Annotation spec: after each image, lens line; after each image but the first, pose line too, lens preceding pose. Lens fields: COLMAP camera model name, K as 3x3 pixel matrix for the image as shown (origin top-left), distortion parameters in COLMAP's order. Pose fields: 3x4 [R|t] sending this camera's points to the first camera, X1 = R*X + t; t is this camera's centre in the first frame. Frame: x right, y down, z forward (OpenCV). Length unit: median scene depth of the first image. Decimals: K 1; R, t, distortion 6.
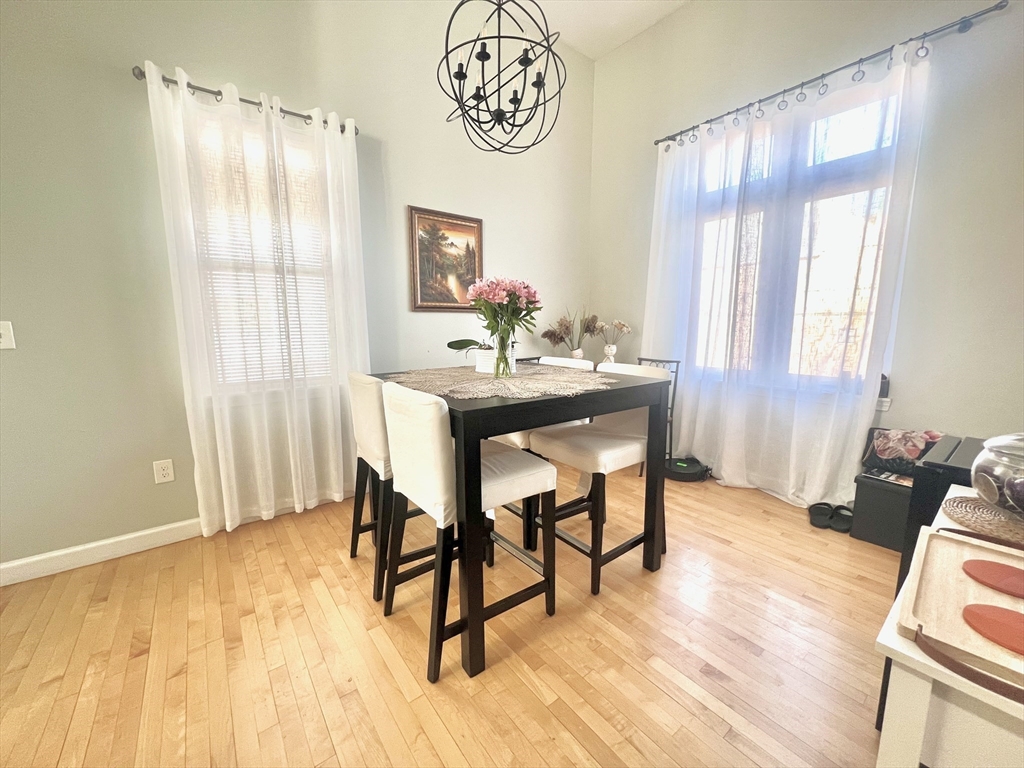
lens RADIAL K [[407.2, 0, 511.4], [0, 407.2, 385.6], [0, 0, 1]] dist [0.000118, 0.000014]
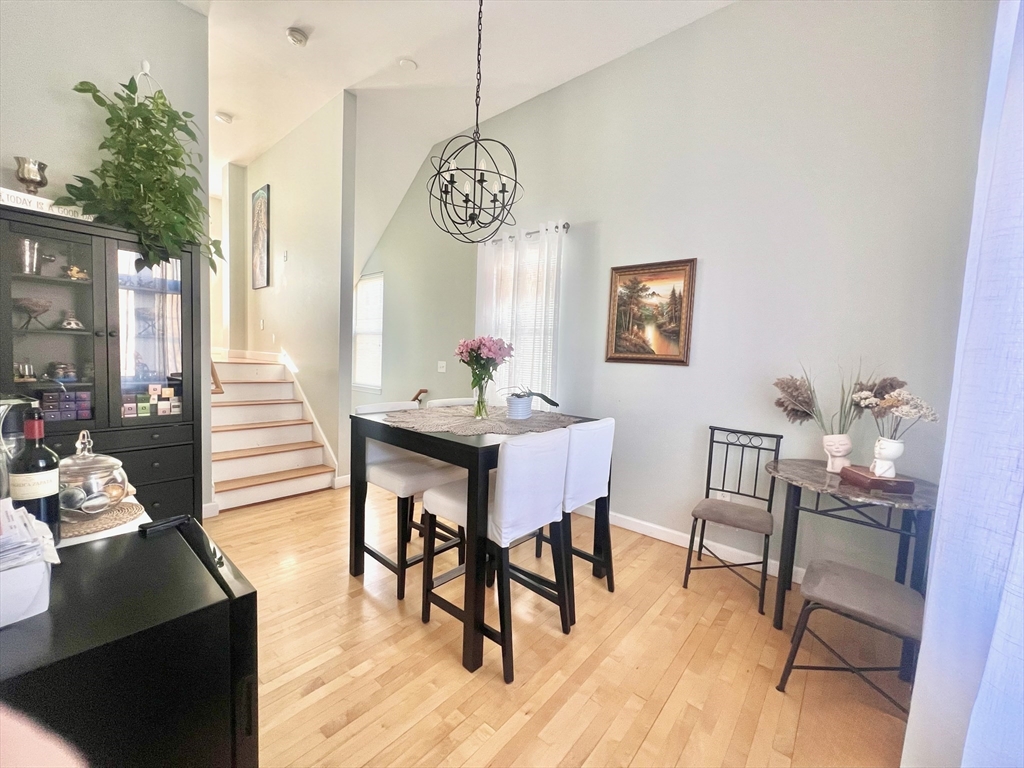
lens RADIAL K [[407.2, 0, 511.5], [0, 407.2, 386.8], [0, 0, 1]] dist [0.000118, 0.000014]
pose [[0.205282, 0.085769, -0.974937, 0.738244], [-0.193013, 0.980137, 0.045586, -0.113669], [0.959482, 0.178817, 0.217759, 0.515127]]
